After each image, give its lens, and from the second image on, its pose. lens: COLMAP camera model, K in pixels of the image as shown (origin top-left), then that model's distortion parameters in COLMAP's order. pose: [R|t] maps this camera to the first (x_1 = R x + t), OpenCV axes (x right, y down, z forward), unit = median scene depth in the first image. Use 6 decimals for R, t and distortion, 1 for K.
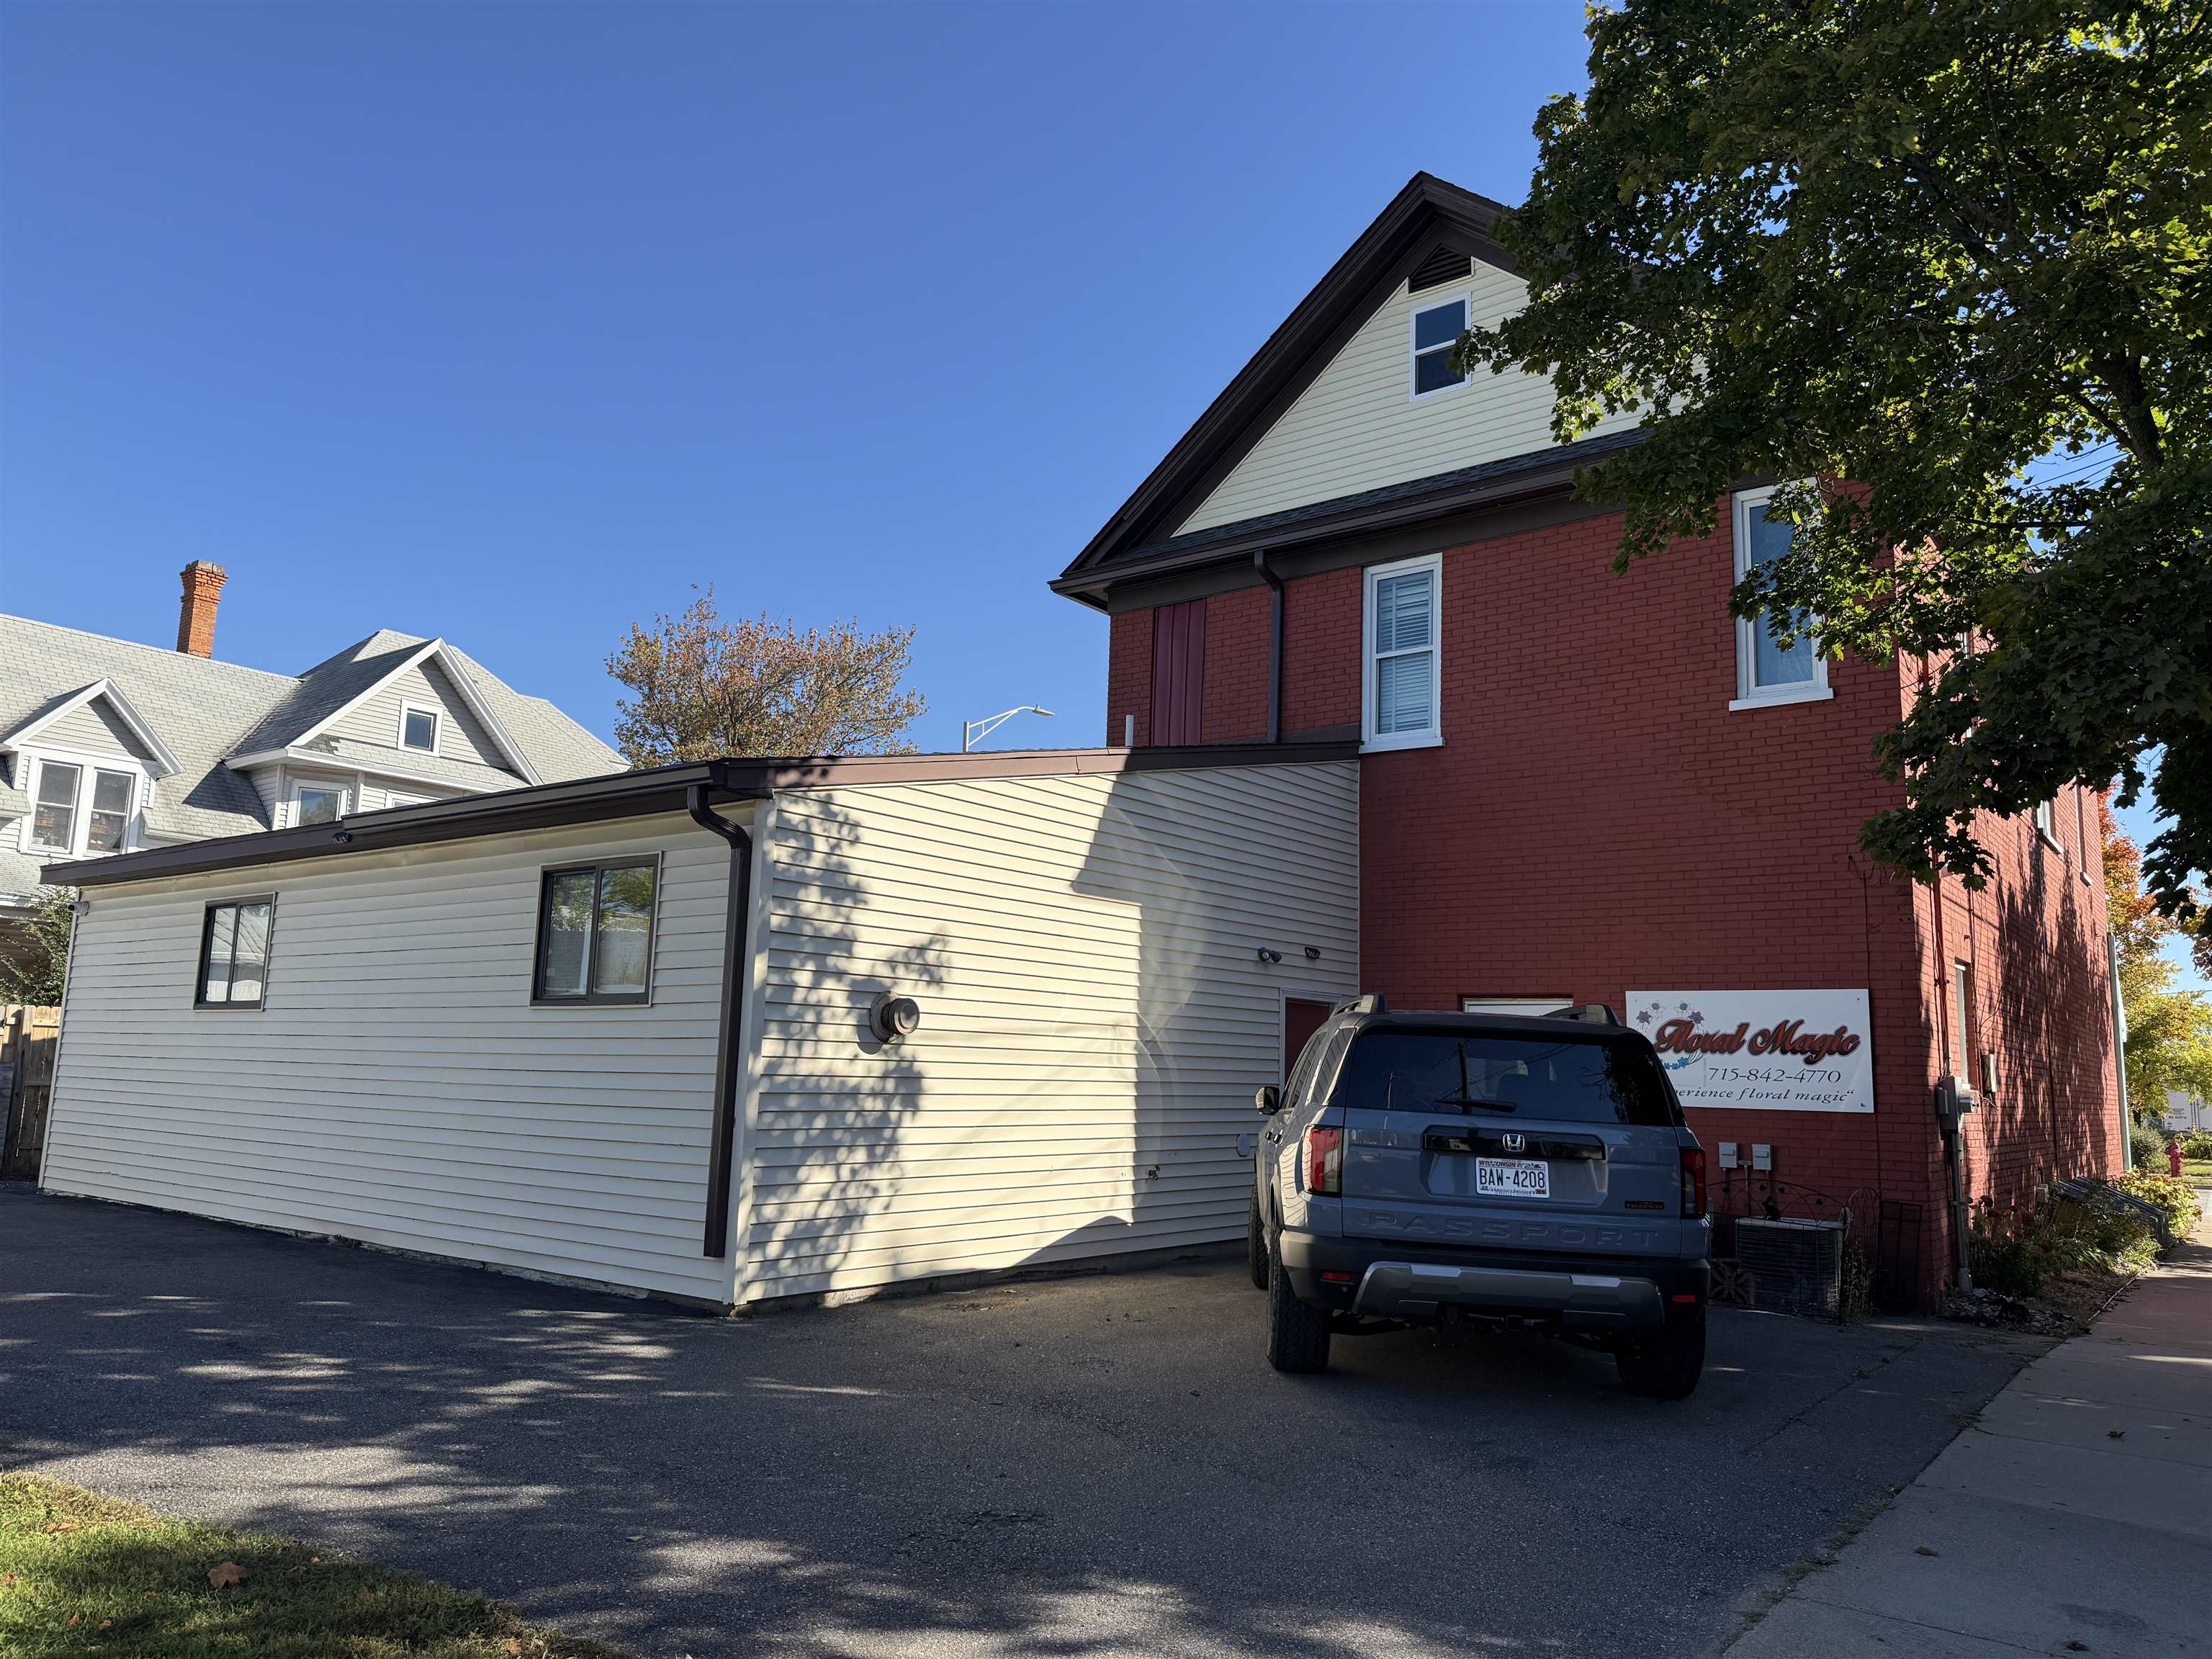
lens RADIAL K [[1502.0, 0, 1097.6], [0, 1502.0, 844.4], [0, 0, 1]] dist [0.013303, -0.034174]
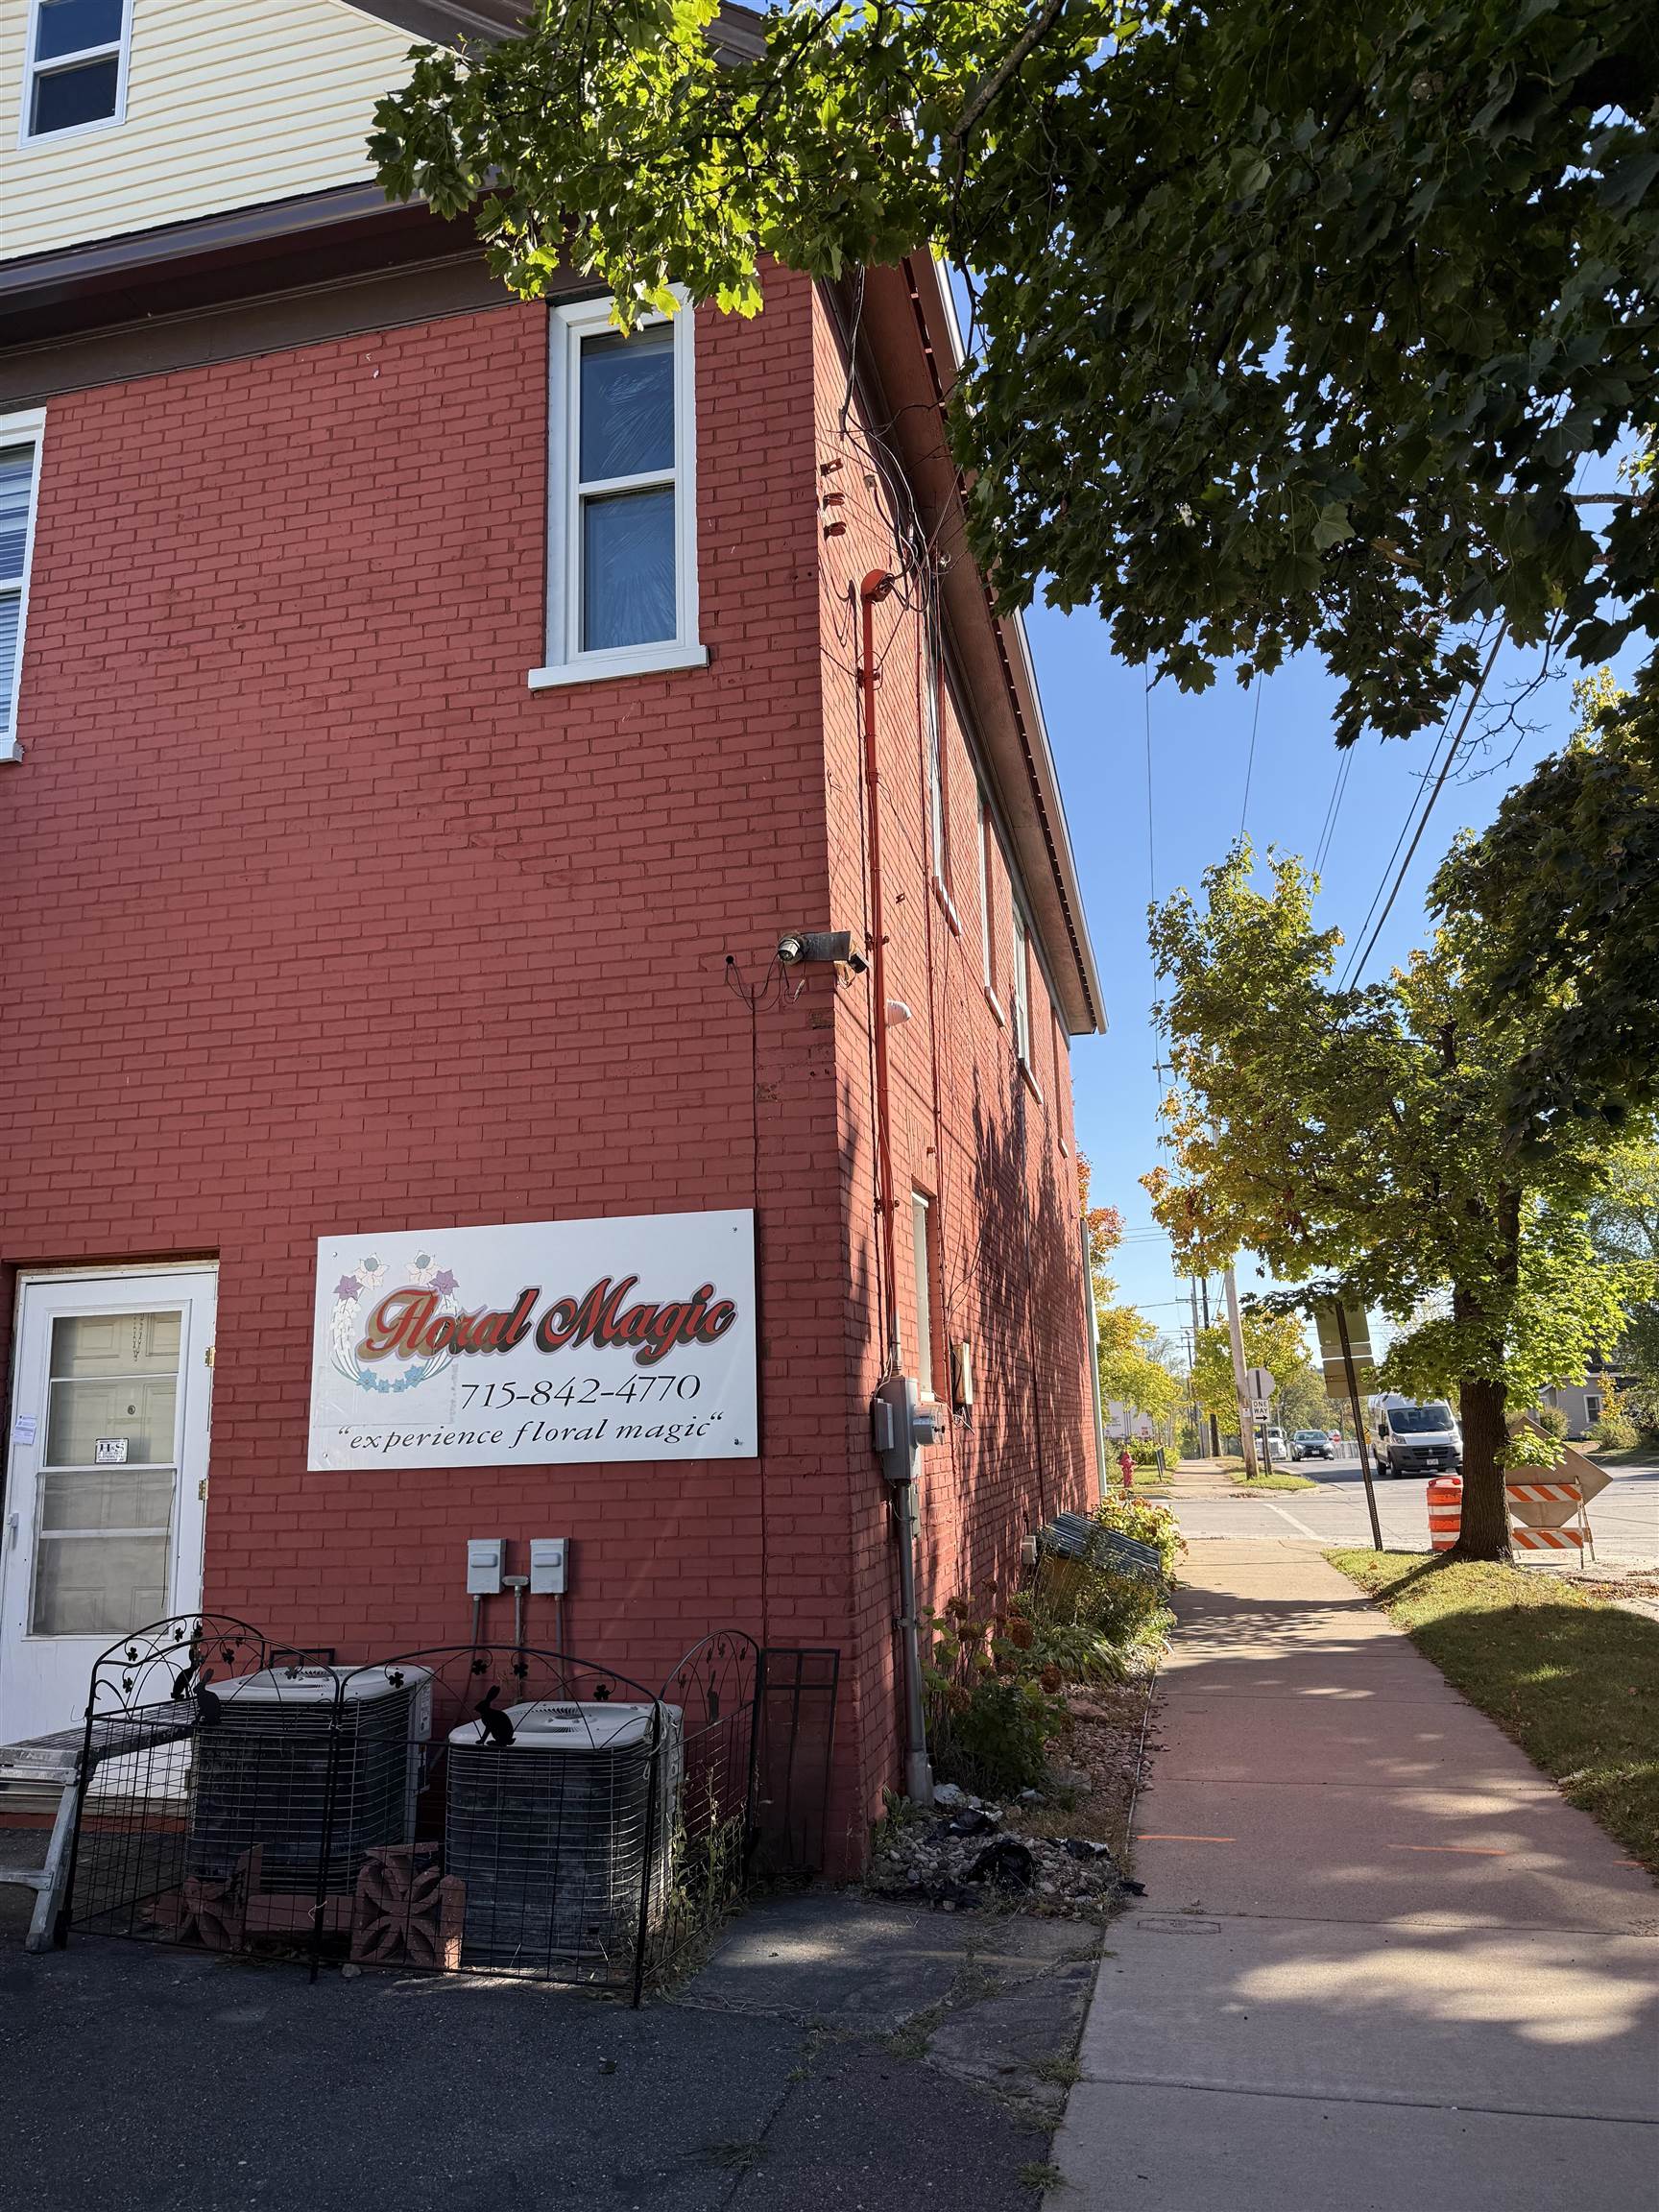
lens RADIAL K [[1502.0, 0, 836.1], [0, 1502.0, 1098.6], [0, 0, 1]] dist [0.013303, -0.034174]
pose [[0.900299, 0.034598, 0.433895, 0.201130], [-0.007912, 0.997972, -0.063159, 0.057579], [-0.435201, 0.053429, 0.898747, 0.337439]]
